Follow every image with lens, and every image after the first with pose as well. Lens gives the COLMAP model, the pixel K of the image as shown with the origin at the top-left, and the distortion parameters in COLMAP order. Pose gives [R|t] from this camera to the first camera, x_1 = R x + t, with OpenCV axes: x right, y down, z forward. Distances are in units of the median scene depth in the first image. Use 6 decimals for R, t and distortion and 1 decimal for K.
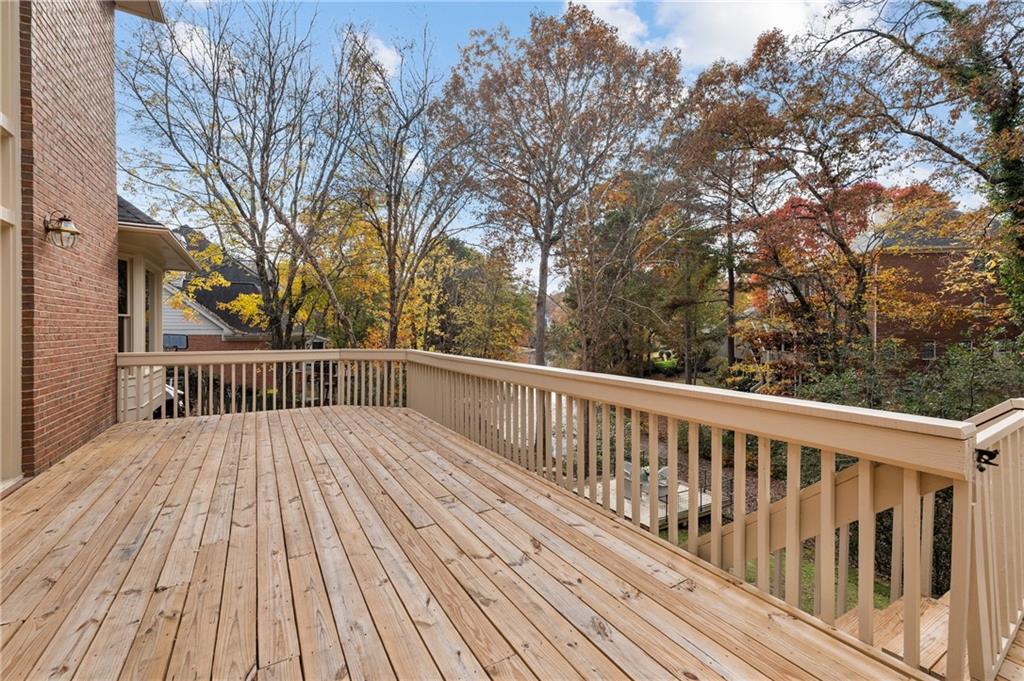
lens RADIAL K [[420.9, 0, 509.8], [0, 420.9, 336.2], [0, 0, 1]] dist [0.001277, -0.000075]
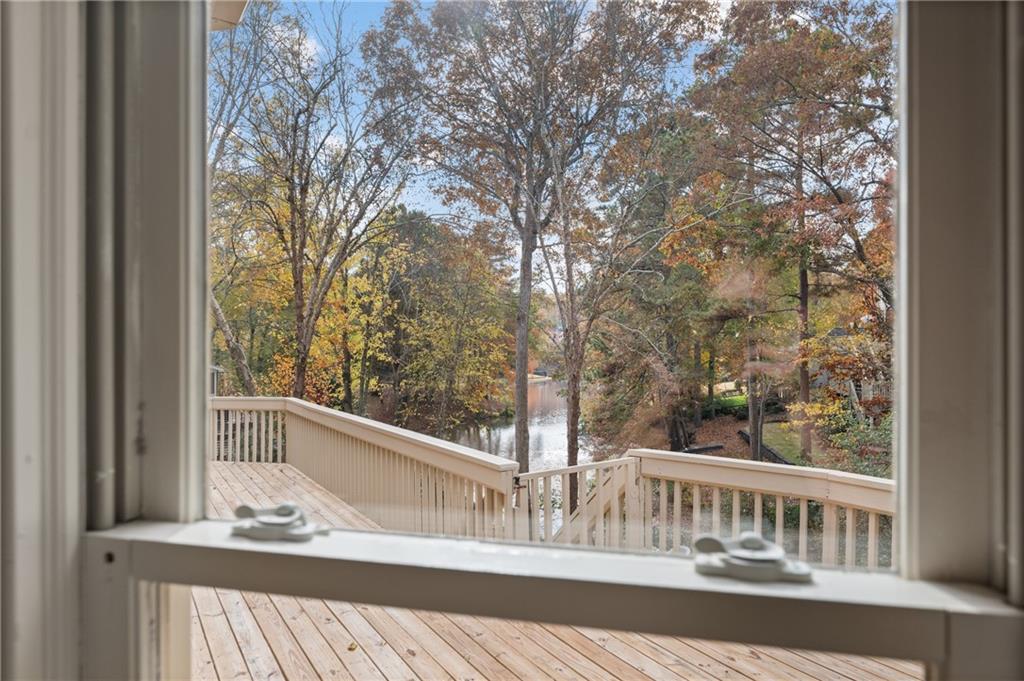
lens RADIAL K [[678.5, 0, 516.2], [0, 678.5, 344.8], [0, 0, 1]] dist [-0.000538, 0.001029]
pose [[0.999905, -0.004304, -0.013090, 0.081837], [0.004137, 0.999910, -0.012774, -0.018829], [0.013144, 0.012718, 0.999833, -0.134705]]
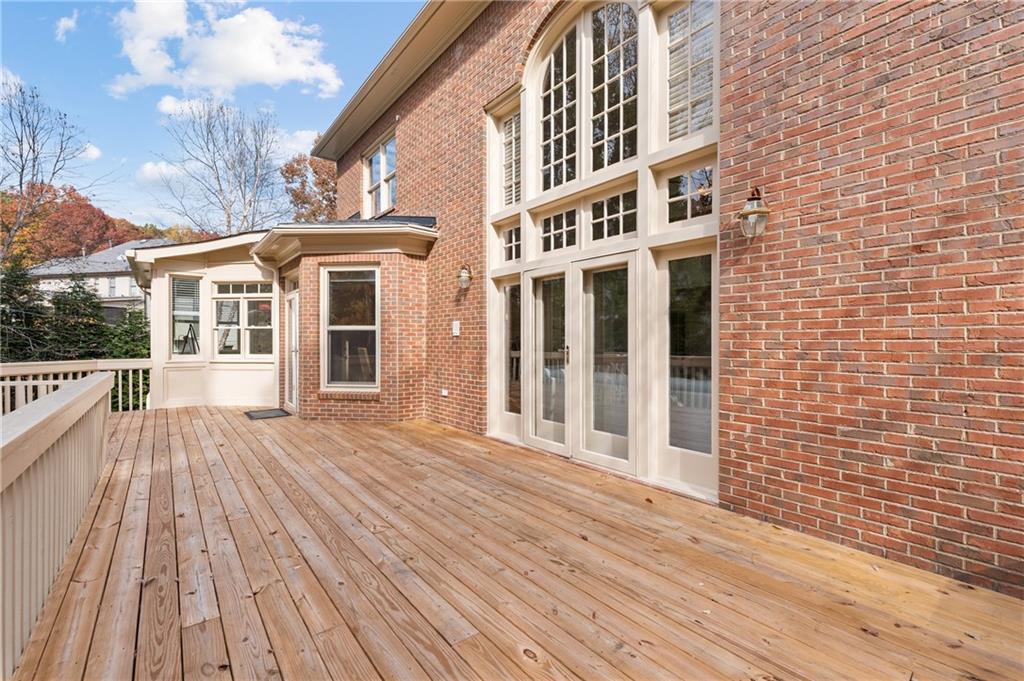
lens RADIAL K [[420.9, 0, 509.8], [0, 420.9, 336.2], [0, 0, 1]] dist [0.001277, -0.000075]
pose [[-0.988961, -0.009287, -0.147883, -0.096847], [-0.009796, 0.999948, 0.002717, -0.005752], [0.147850, 0.004136, -0.989001, 0.321828]]
